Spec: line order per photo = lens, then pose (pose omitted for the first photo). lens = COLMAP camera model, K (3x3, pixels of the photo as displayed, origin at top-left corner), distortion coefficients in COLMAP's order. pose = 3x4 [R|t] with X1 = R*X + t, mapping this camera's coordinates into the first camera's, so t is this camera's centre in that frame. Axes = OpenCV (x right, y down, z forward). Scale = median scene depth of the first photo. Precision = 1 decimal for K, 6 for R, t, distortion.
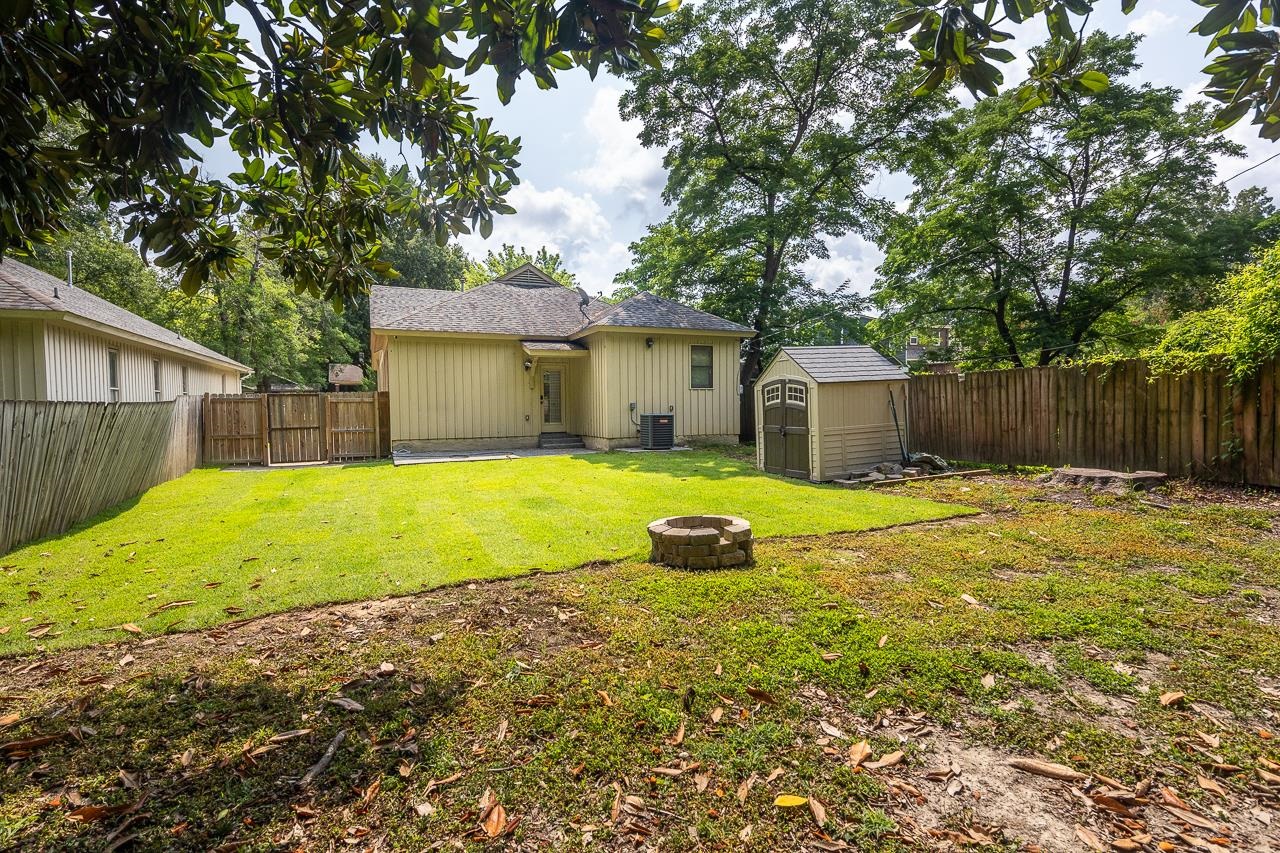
lens RADIAL K [[607.5, 0, 631.2], [0, 607.5, 425.4], [0, 0, 1]] dist [0.055034, -0.019629]
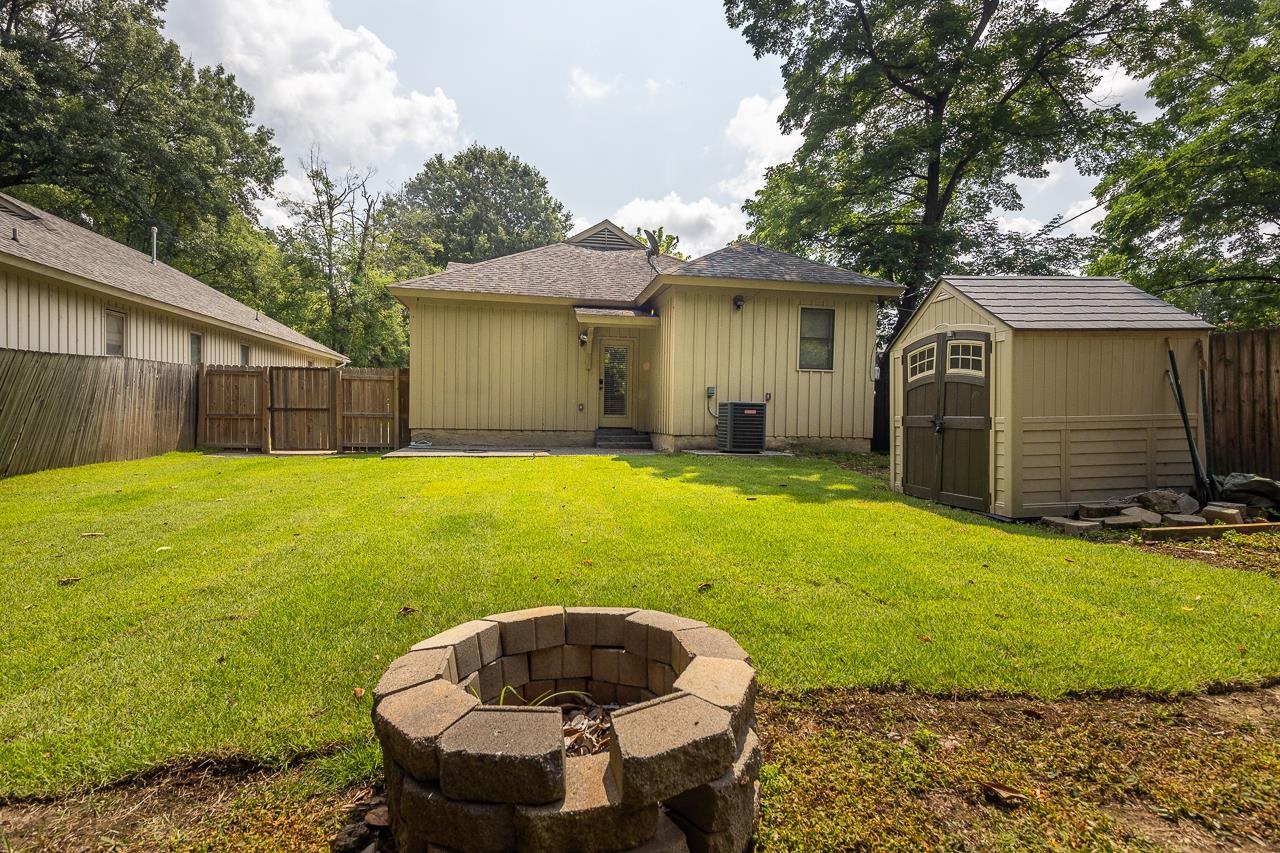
lens RADIAL K [[607.5, 0, 635.7], [0, 607.5, 431.7], [0, 0, 1]] dist [0.055034, -0.019629]
pose [[0.974141, 0.034679, -0.223265, 0.079603], [-0.036994, 0.999296, -0.006195, 0.023567], [0.222893, 0.014295, 0.974738, 0.294279]]
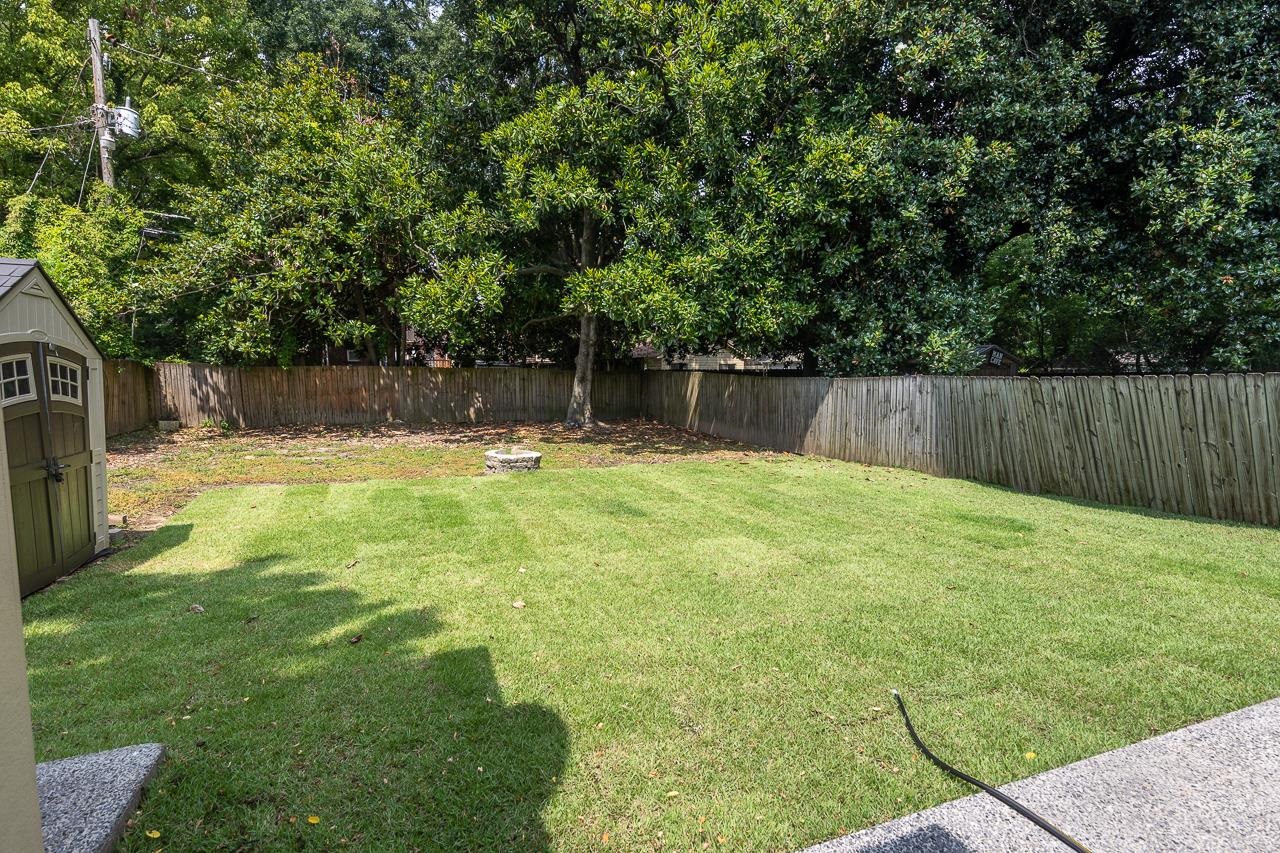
lens RADIAL K [[607.5, 0, 639.2], [0, 607.5, 424.4], [0, 0, 1]] dist [0.055034, -0.019629]
pose [[-0.999784, 0.016028, 0.013265, -0.115296], [0.017488, 0.992804, 0.118463, -0.049933], [-0.011271, 0.118669, -0.992870, 1.096380]]
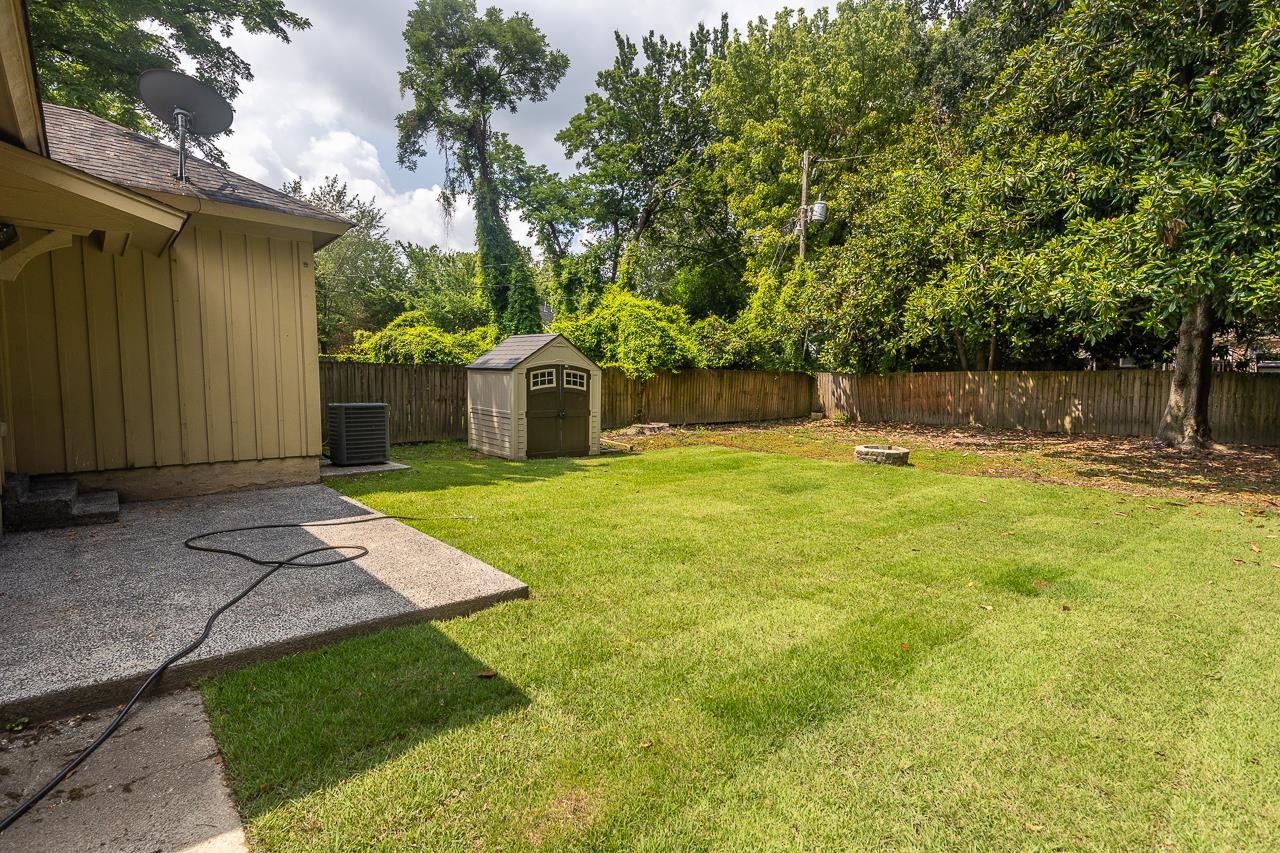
lens RADIAL K [[607.5, 0, 639.1], [0, 607.5, 432.1], [0, 0, 1]] dist [0.055034, -0.019629]
pose [[-0.316168, -0.060569, 0.946768, -0.603875], [0.037537, 0.996380, 0.076278, -0.027289], [-0.947960, 0.059656, -0.312750, 0.934392]]
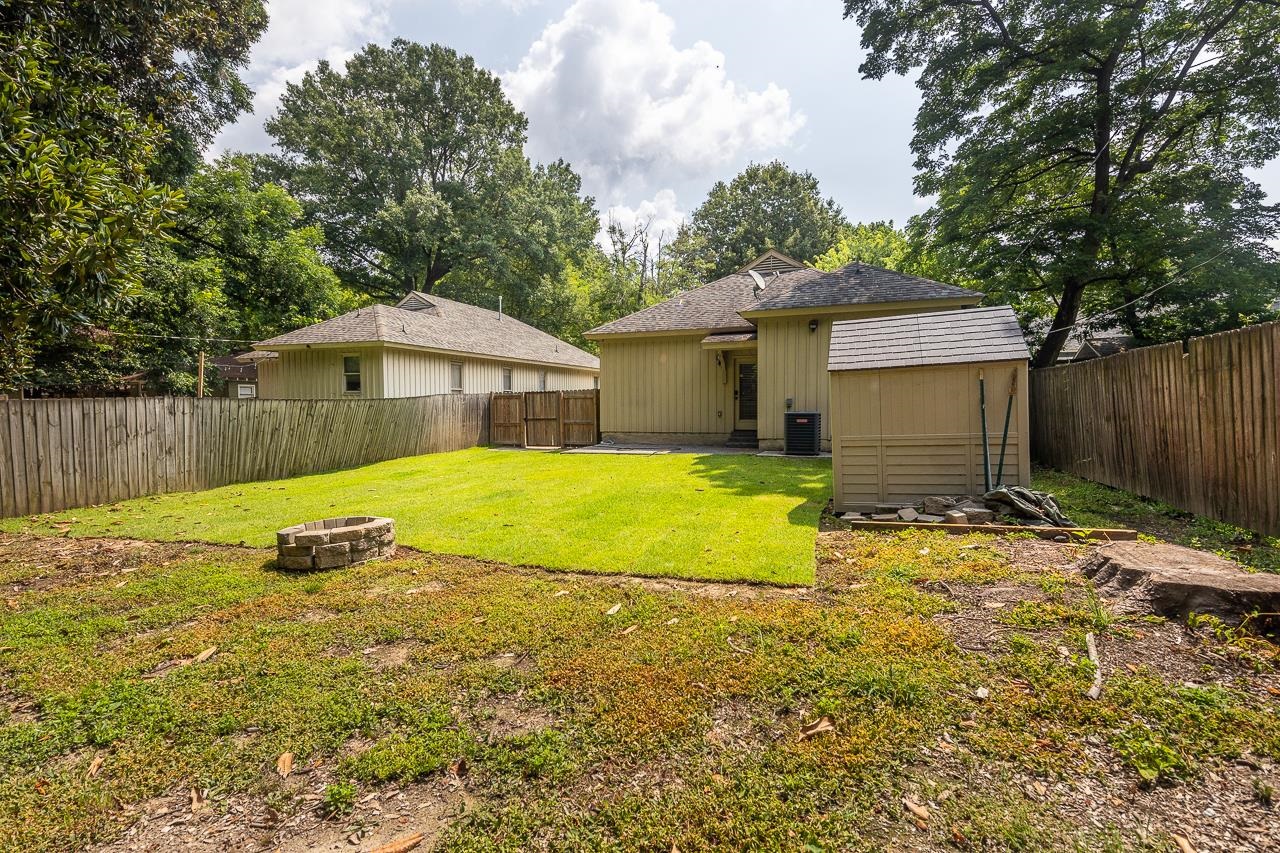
lens RADIAL K [[607.5, 0, 641.6], [0, 607.5, 422.7], [0, 0, 1]] dist [0.055034, -0.019629]
pose [[0.722325, 0.027636, -0.691001, 0.455078], [-0.024731, 0.999594, 0.014127, -0.010776], [0.691111, 0.006885, 0.722716, 0.250350]]
